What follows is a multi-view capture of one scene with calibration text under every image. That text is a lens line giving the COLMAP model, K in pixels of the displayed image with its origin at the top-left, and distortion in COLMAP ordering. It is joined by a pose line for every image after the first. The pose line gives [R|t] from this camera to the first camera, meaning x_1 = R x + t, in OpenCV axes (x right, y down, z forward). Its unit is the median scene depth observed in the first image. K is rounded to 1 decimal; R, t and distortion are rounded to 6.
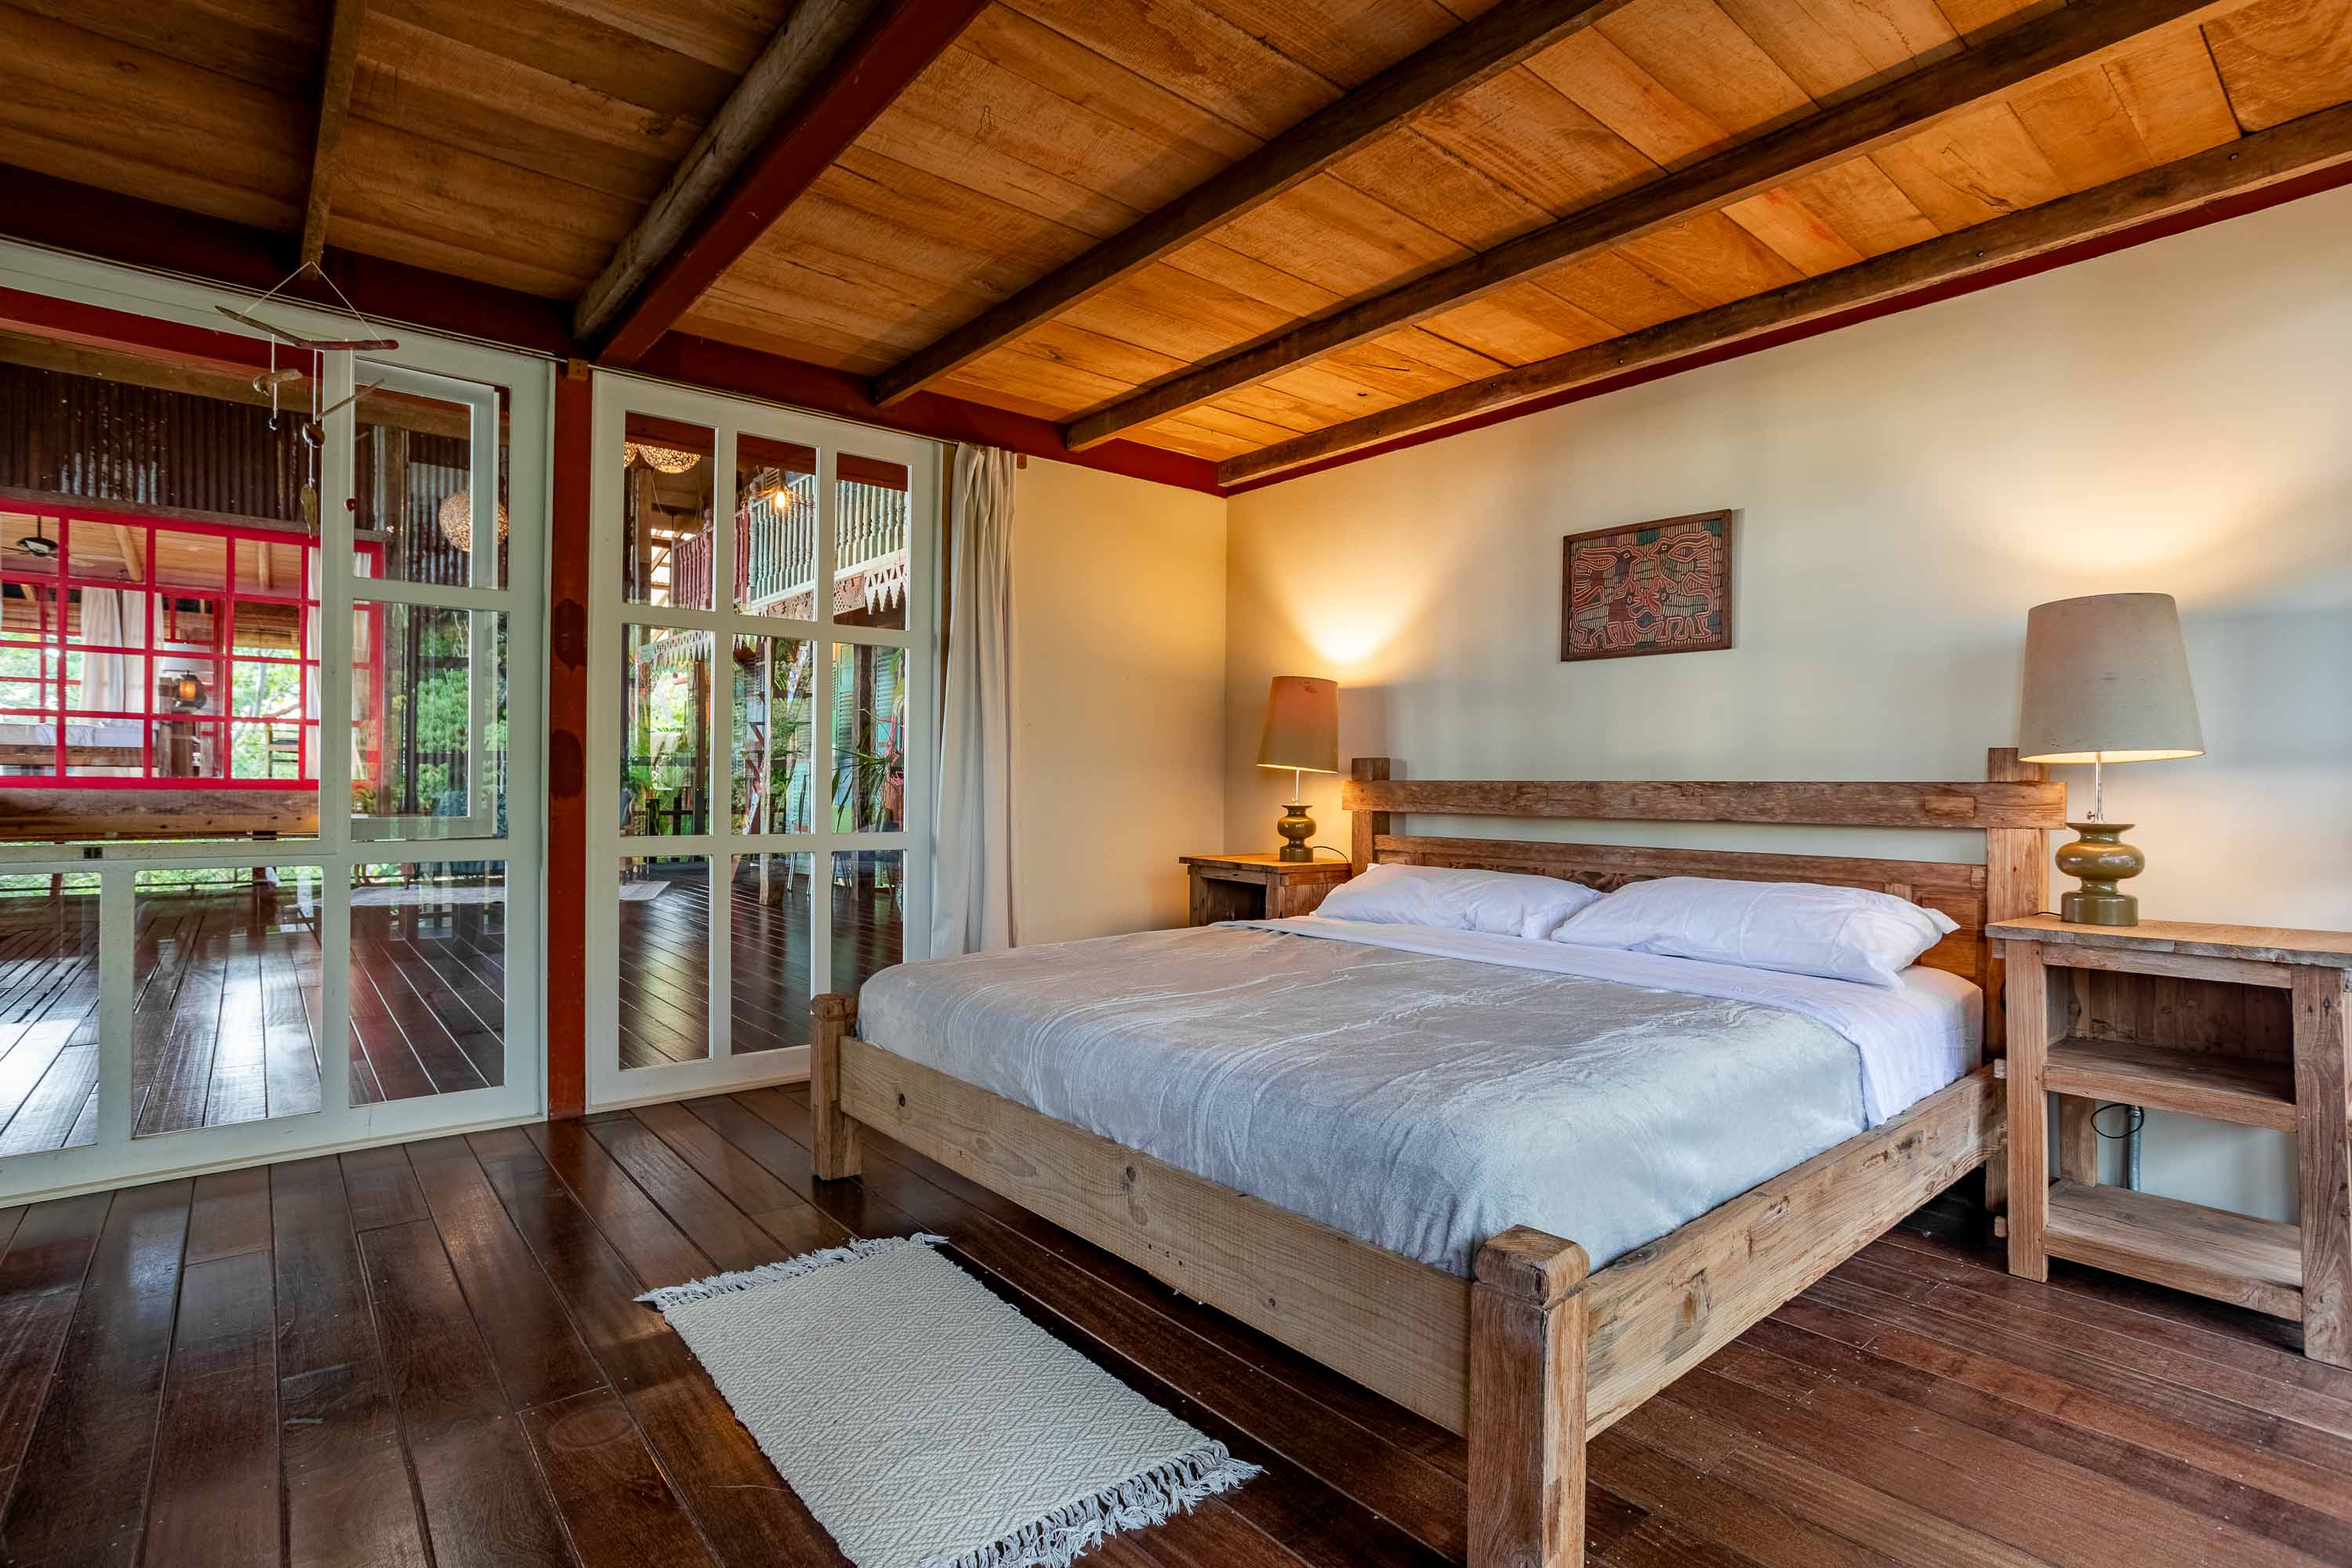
lens RADIAL K [[1136.3, 0, 1158.4], [0, 1136.3, 781.8], [0, 0, 1]] dist [-0.051597, 0.030702]
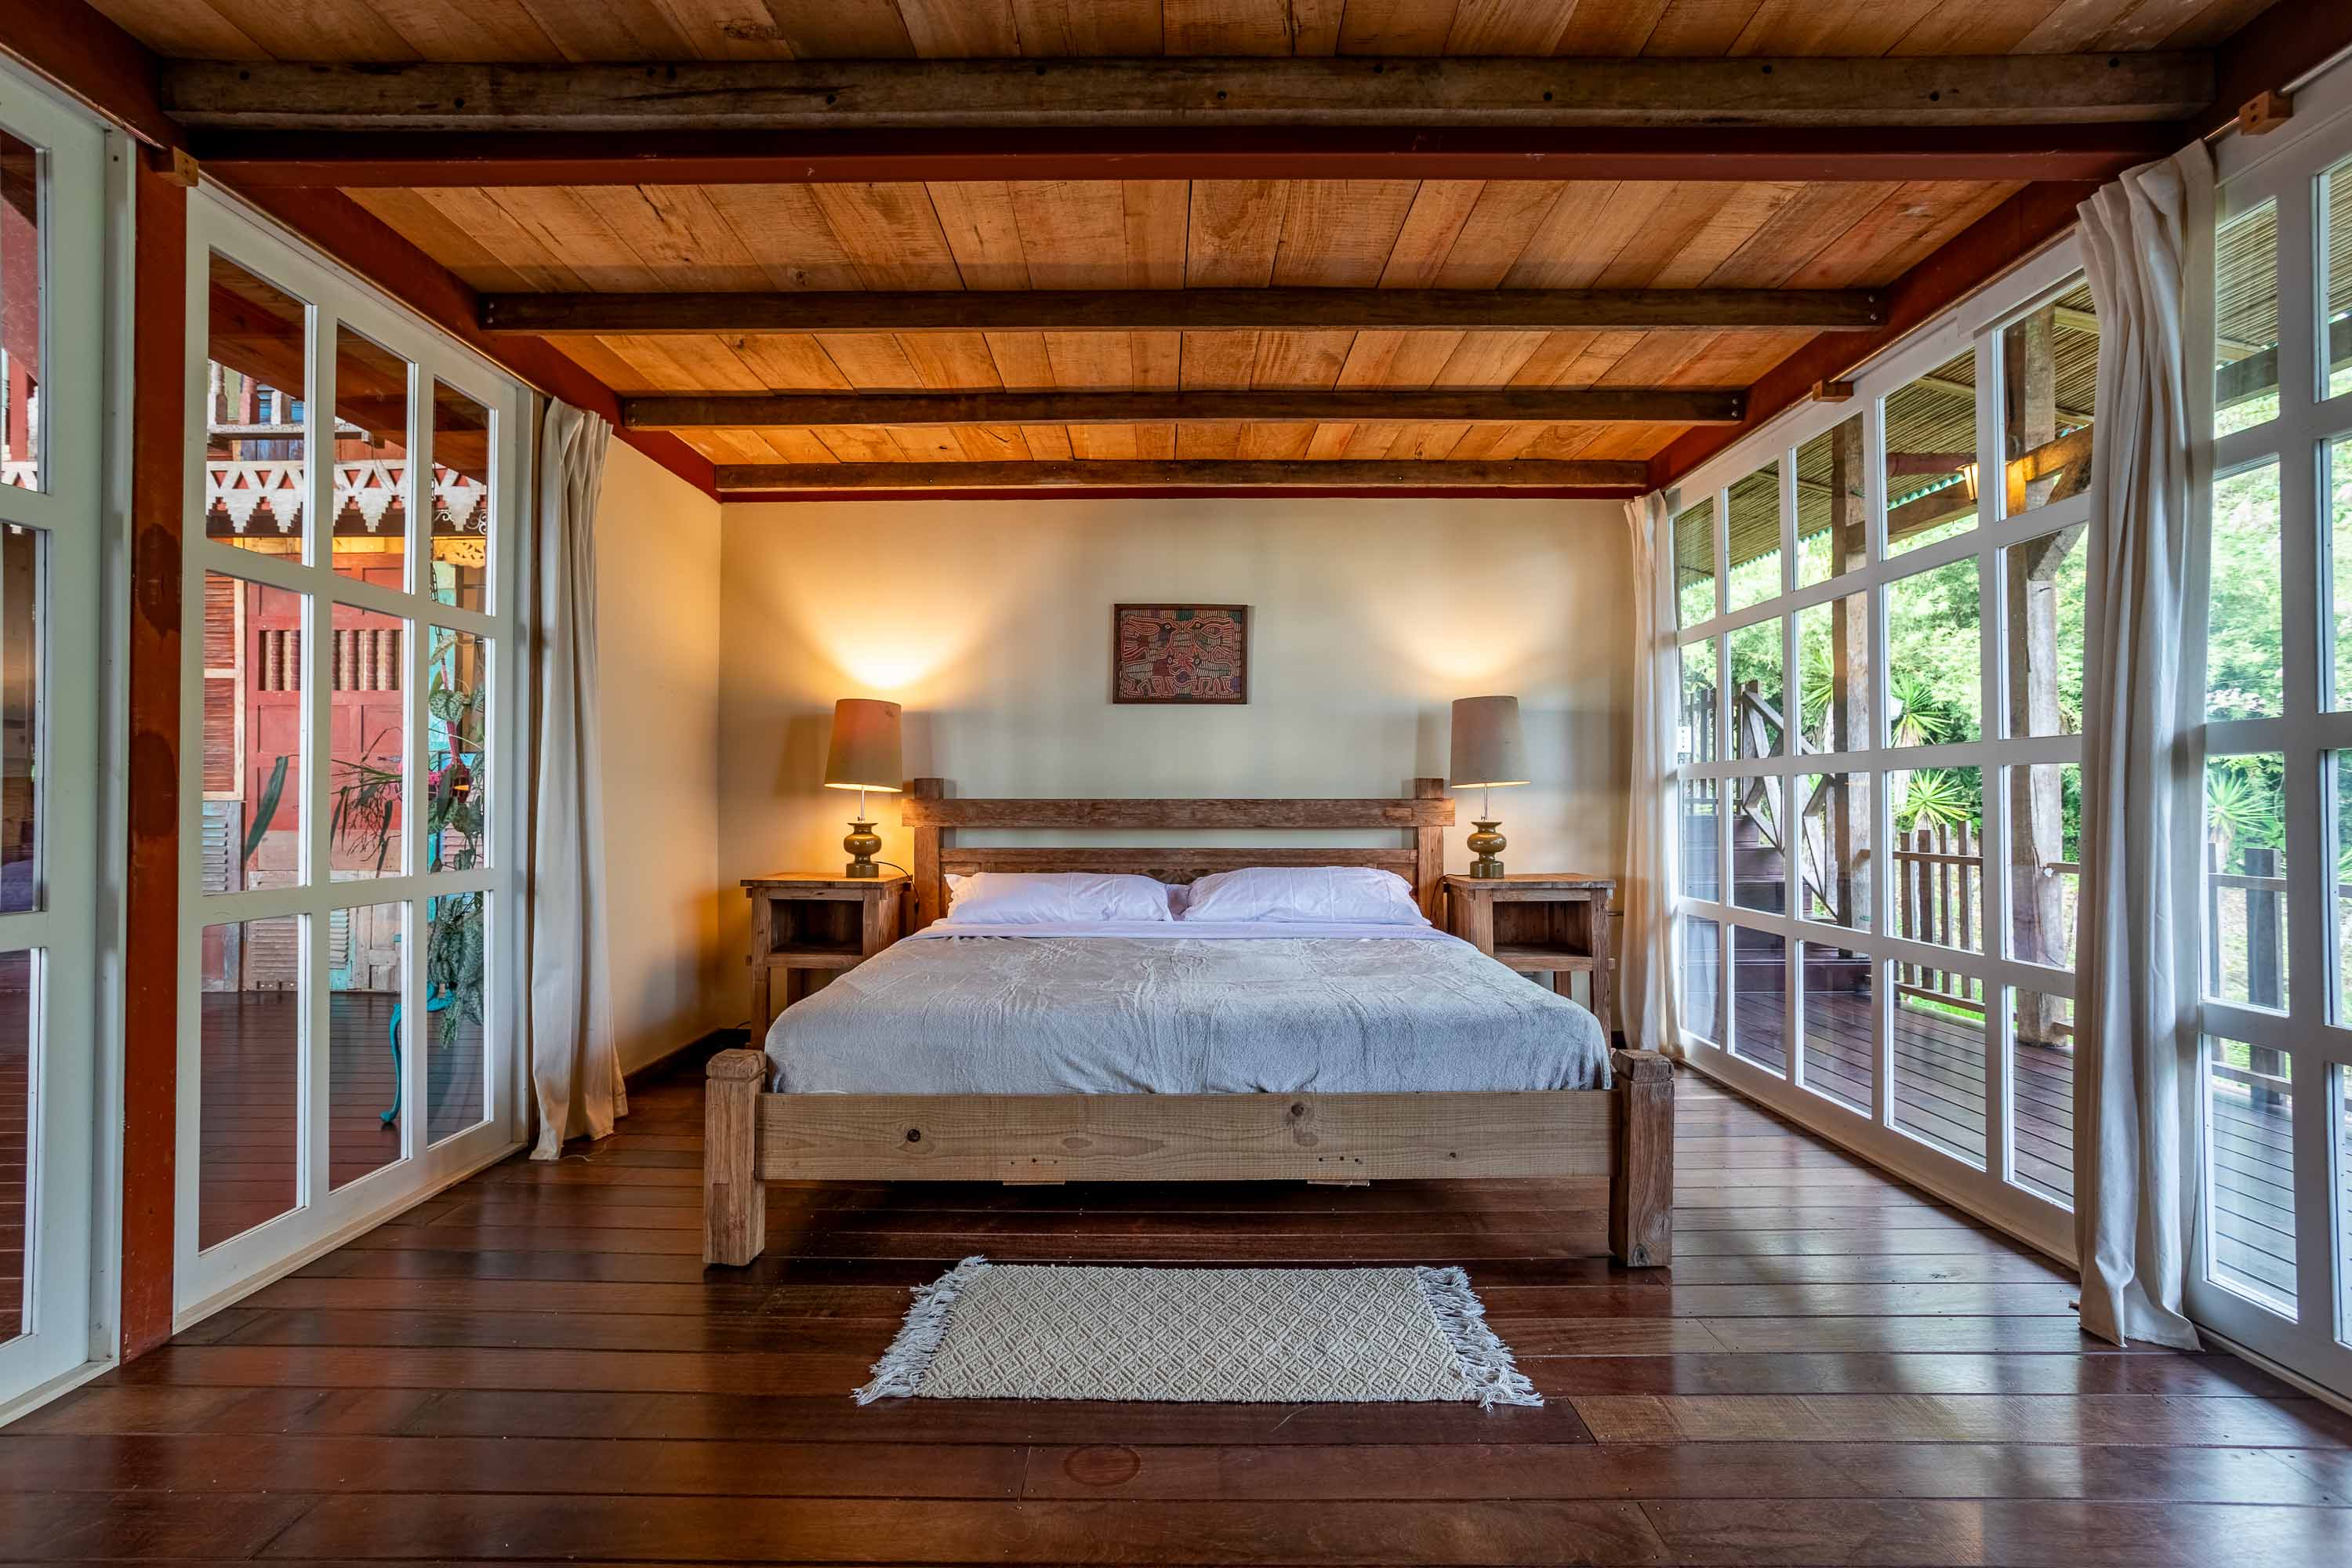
lens RADIAL K [[1136.3, 0, 1158.4], [0, 1136.3, 781.8], [0, 0, 1]] dist [-0.051597, 0.030702]
pose [[0.647966, 0.003669, 0.761661, -0.602649], [0.003041, 0.999968, -0.007404, -0.010362], [-0.761663, 0.007113, 0.647934, 0.152565]]
